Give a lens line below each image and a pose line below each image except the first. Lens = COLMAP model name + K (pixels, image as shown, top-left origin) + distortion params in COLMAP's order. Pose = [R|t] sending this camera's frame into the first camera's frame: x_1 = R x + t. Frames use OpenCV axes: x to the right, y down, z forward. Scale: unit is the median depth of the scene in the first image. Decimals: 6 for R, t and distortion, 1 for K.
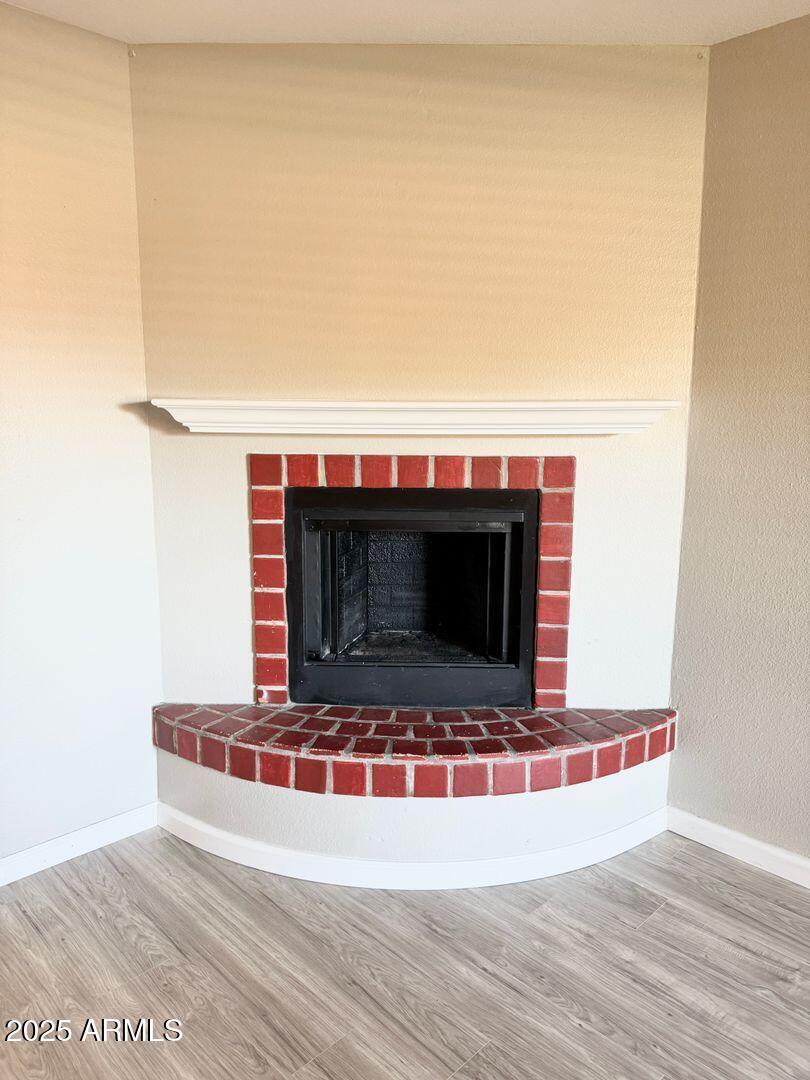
lens RADIAL K [[753.2, 0, 408.0], [0, 753.2, 546.8], [0, 0, 1]] dist [0.142485, -0.260961]
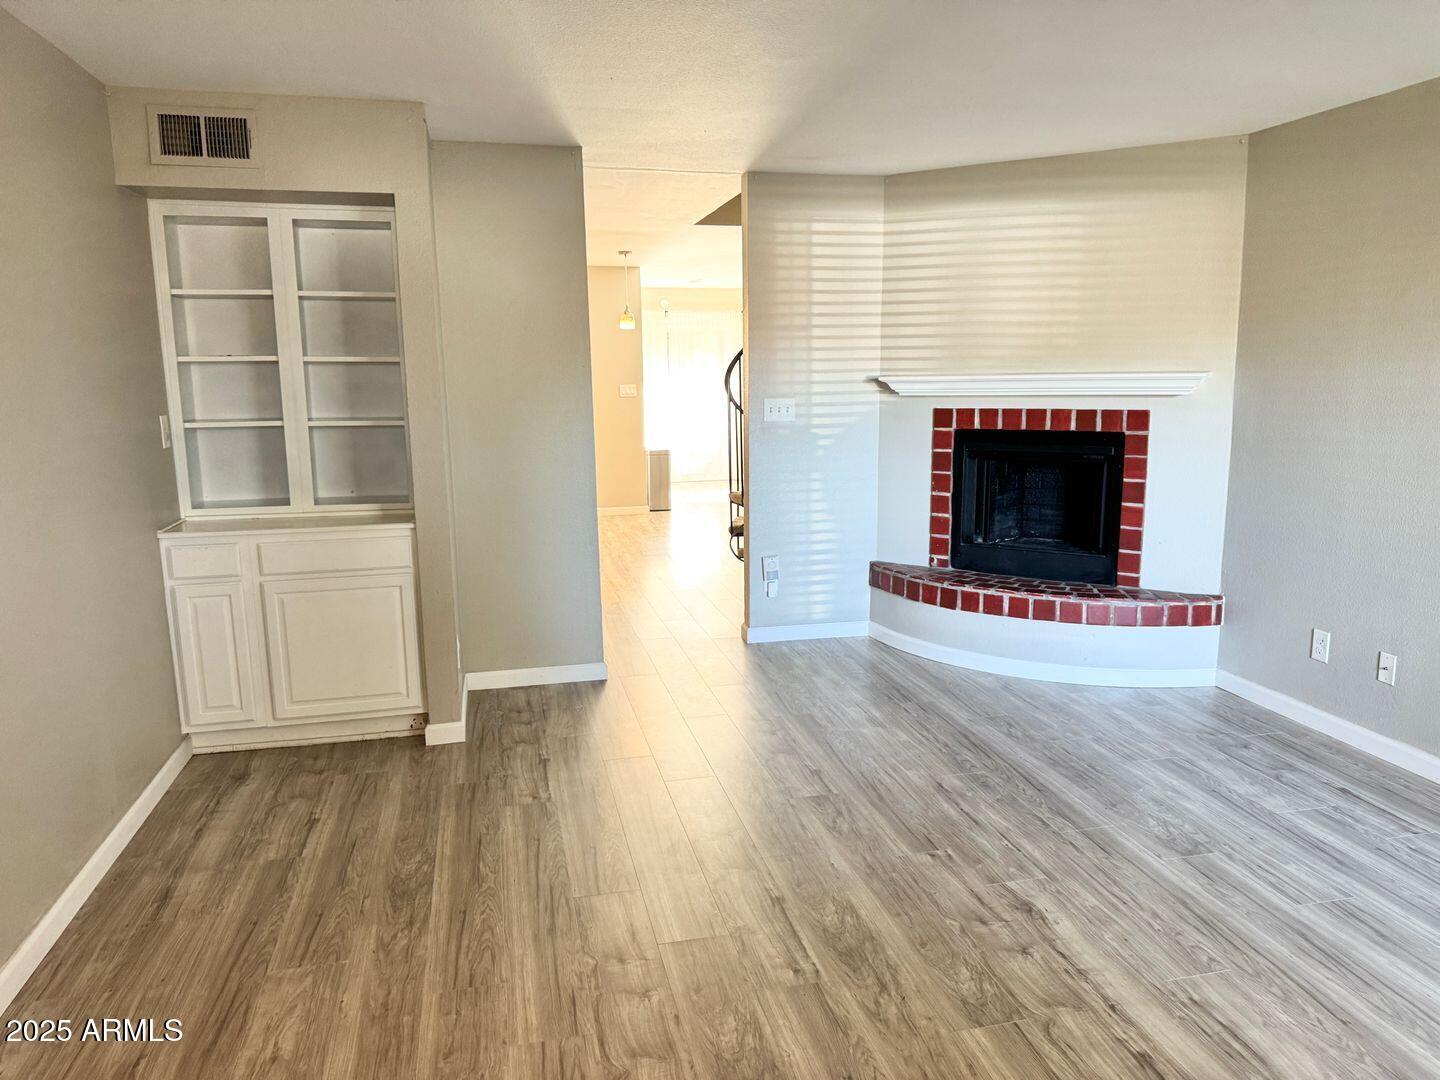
lens RADIAL K [[1004.2, 0, 720.0], [0, 1004.2, 540.0], [0, 0, 1]] dist [0.142485, -0.260961]
pose [[0.847153, 0.074056, -0.526163, 0.560798], [-0.082480, 0.996565, 0.007466, 0.180145], [0.524908, 0.037073, 0.850351, -1.075620]]
